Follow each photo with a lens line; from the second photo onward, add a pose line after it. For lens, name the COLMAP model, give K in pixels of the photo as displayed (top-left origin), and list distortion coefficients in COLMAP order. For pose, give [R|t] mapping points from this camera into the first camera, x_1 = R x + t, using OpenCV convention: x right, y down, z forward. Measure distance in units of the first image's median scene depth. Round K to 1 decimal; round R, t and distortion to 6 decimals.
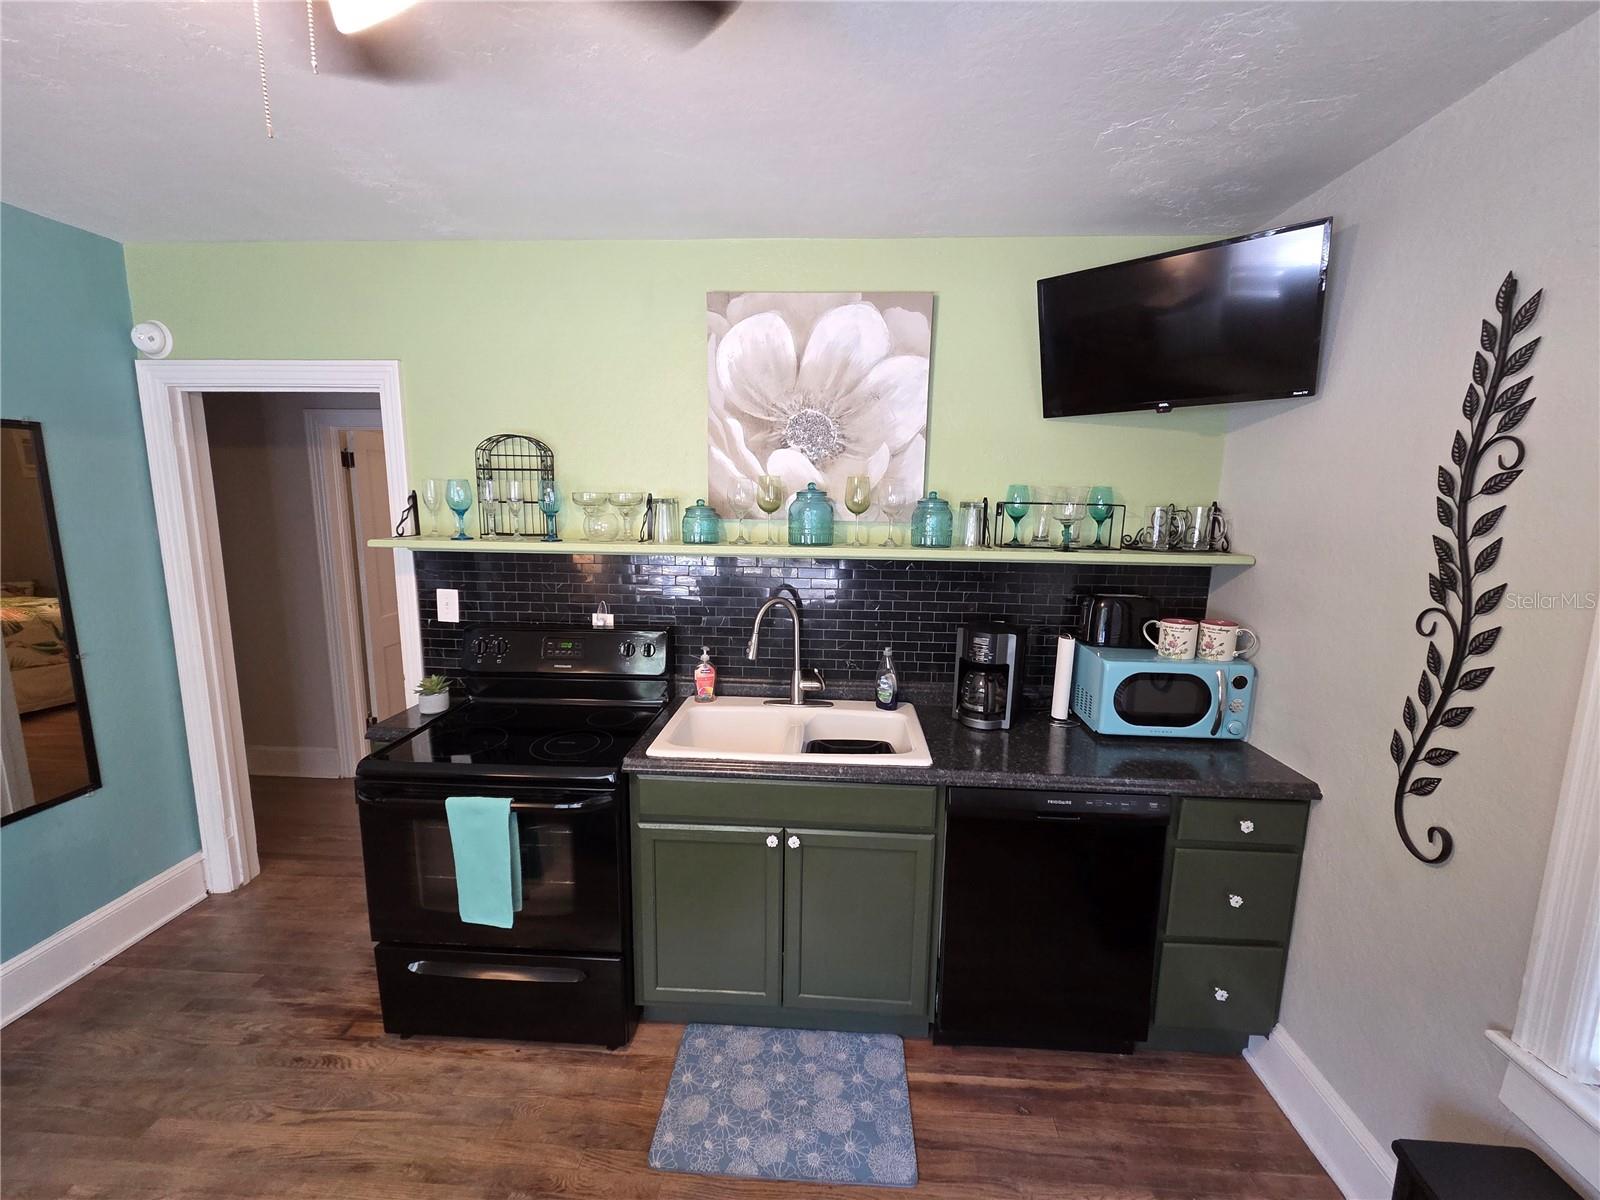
lens RADIAL K [[653.0, 0, 805.1], [0, 653.0, 601.0], [0, 0, 1]] dist [0.003711, -0.000284]
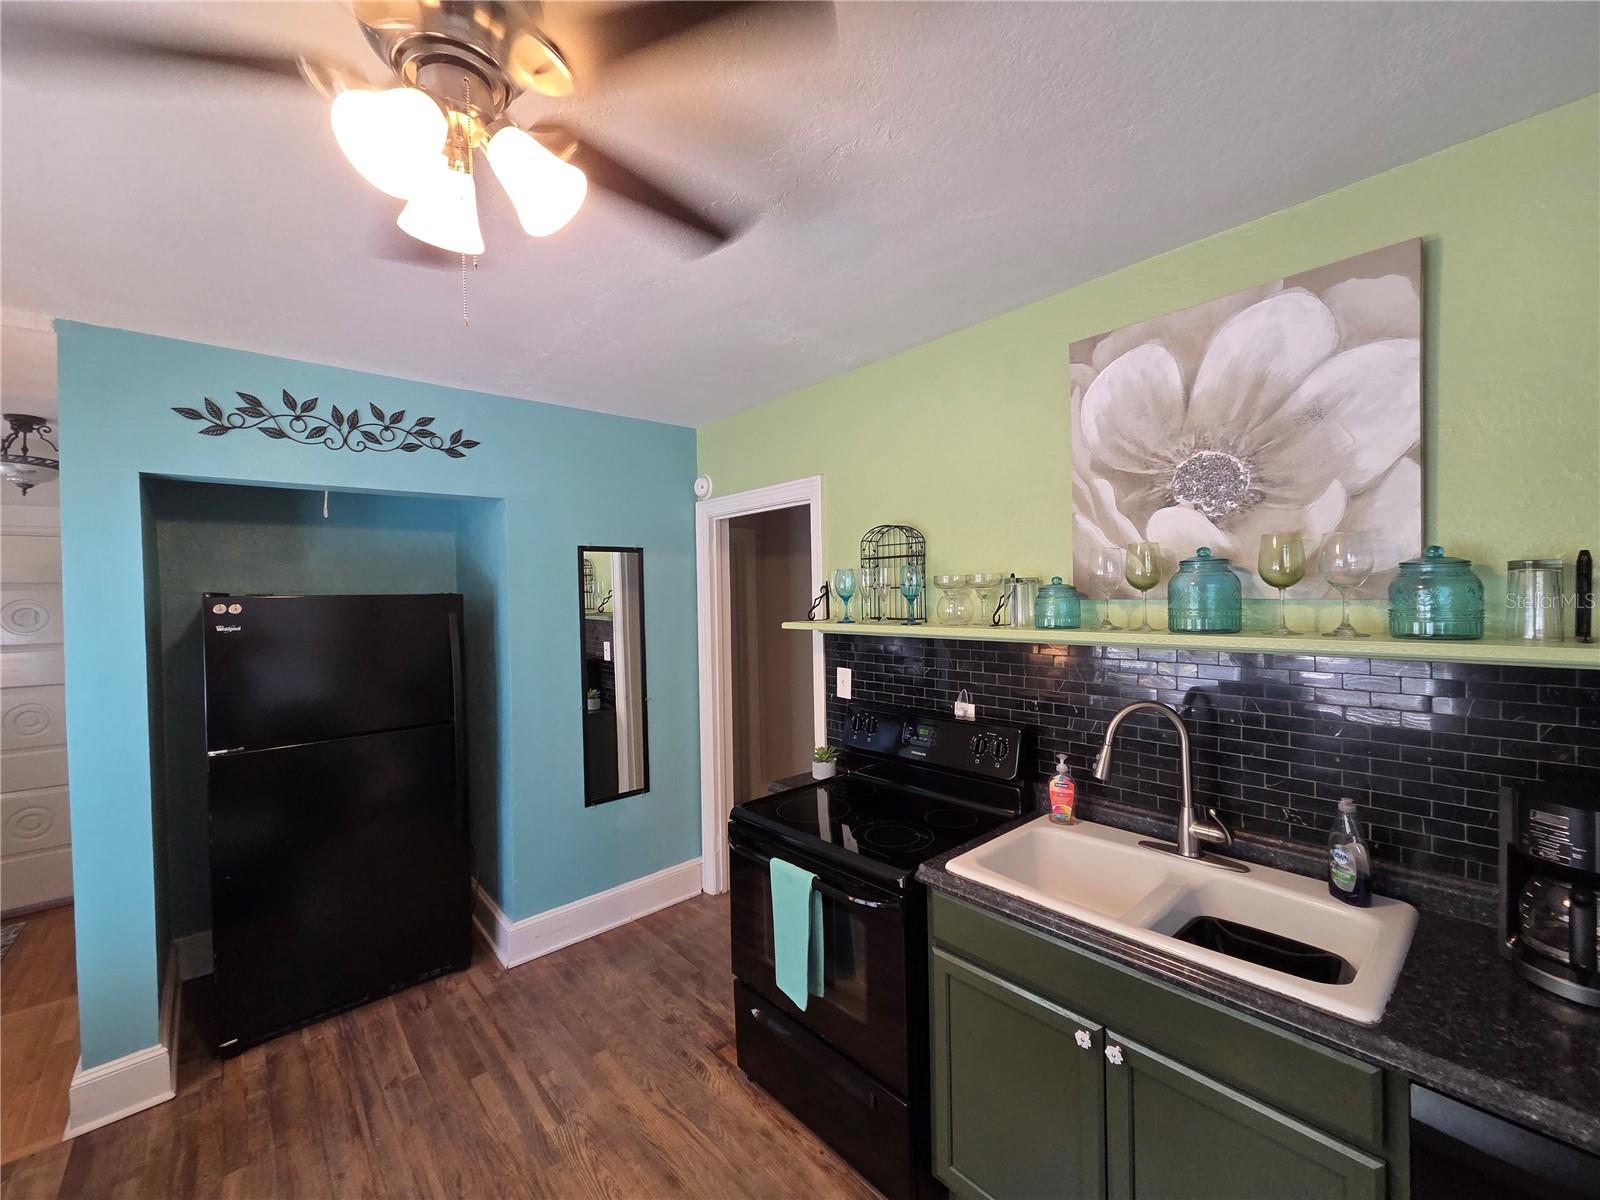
lens RADIAL K [[653.0, 0, 805.1], [0, 653.0, 601.0], [0, 0, 1]] dist [0.003711, -0.000284]
pose [[0.708821, -0.019320, -0.705124, 0.208196], [-0.080855, 0.990811, -0.108426, -0.005946], [0.700740, 0.133867, 0.700745, 0.180091]]
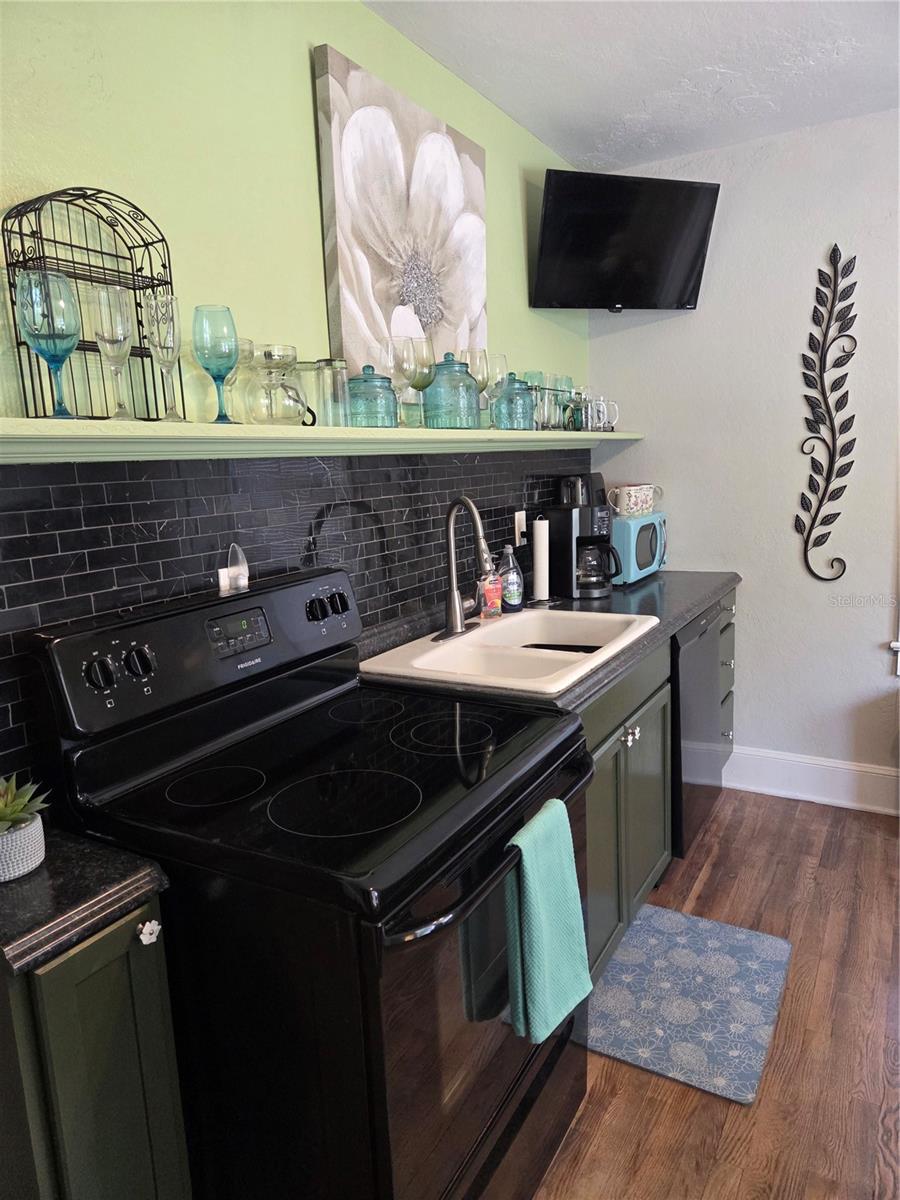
lens RADIAL K [[798.0, 0, 449.0], [0, 798.0, 603.5], [0, 0, 1]] dist [0.071580, -0.063138]
pose [[0.447964, -0.192042, 0.873183, -0.912187], [0.189610, 0.974848, 0.117127, 0.005383], [-0.873714, 0.113095, 0.473110, 0.560957]]
